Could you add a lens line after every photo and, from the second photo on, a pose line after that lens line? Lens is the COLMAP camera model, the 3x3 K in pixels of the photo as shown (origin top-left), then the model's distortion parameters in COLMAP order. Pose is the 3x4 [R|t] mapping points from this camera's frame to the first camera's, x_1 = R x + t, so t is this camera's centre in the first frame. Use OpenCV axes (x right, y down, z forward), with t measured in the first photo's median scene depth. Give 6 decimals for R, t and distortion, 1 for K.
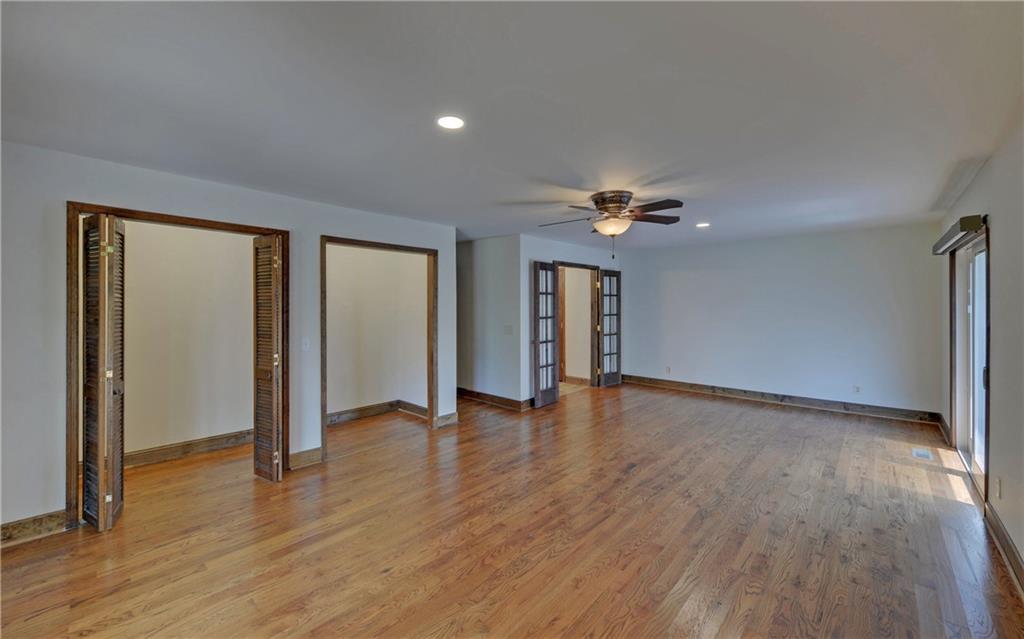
lens RADIAL K [[406.8, 0, 507.8], [0, 406.8, 306.1], [0, 0, 1]] dist [-0.001816, -0.000202]
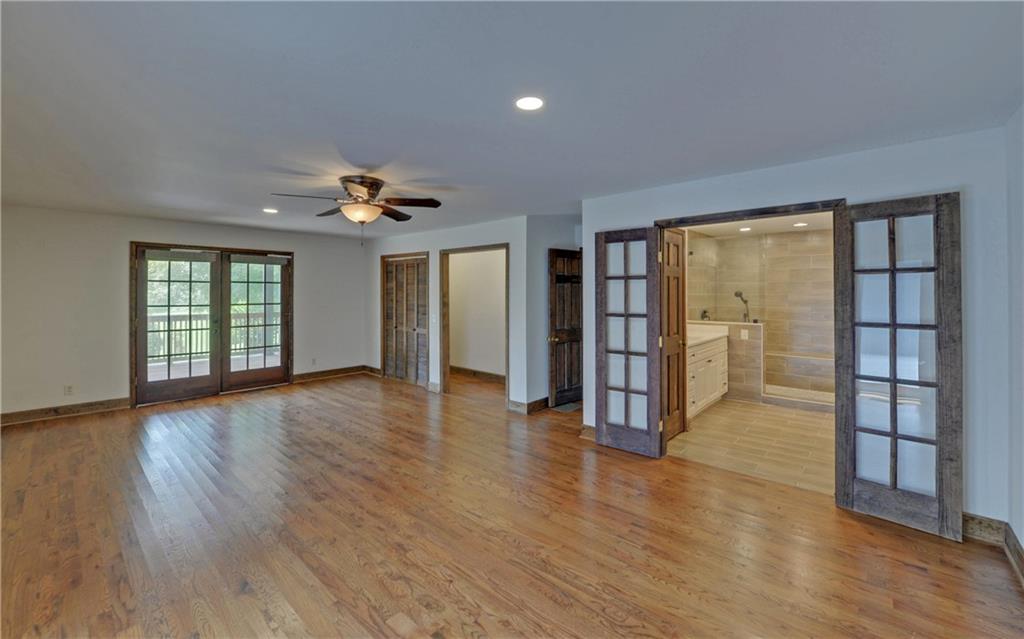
lens RADIAL K [[415.4, 0, 513.2], [0, 415.4, 300.5], [0, 0, 1]] dist [-0.029550, -0.000020]
pose [[0.016140, 0.014858, -0.999759, 1.106593], [-0.005515, 0.999876, 0.014770, -0.004793], [0.999855, 0.005275, 0.016220, 1.203227]]
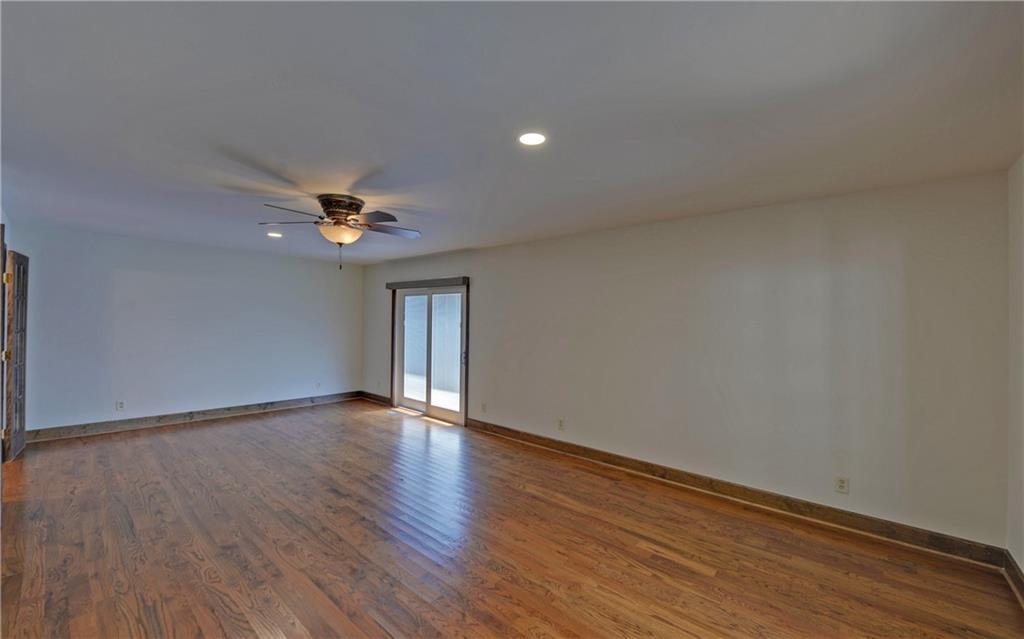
lens RADIAL K [[409.8, 0, 512.0], [0, 409.8, 319.5], [0, 0, 1]] dist [-0.001082, -0.000073]
pose [[-0.018368, 0.002855, 0.999827, -0.602757], [-0.012581, 0.999916, -0.003086, -0.004815], [-0.999752, -0.012636, -0.018331, 0.567644]]
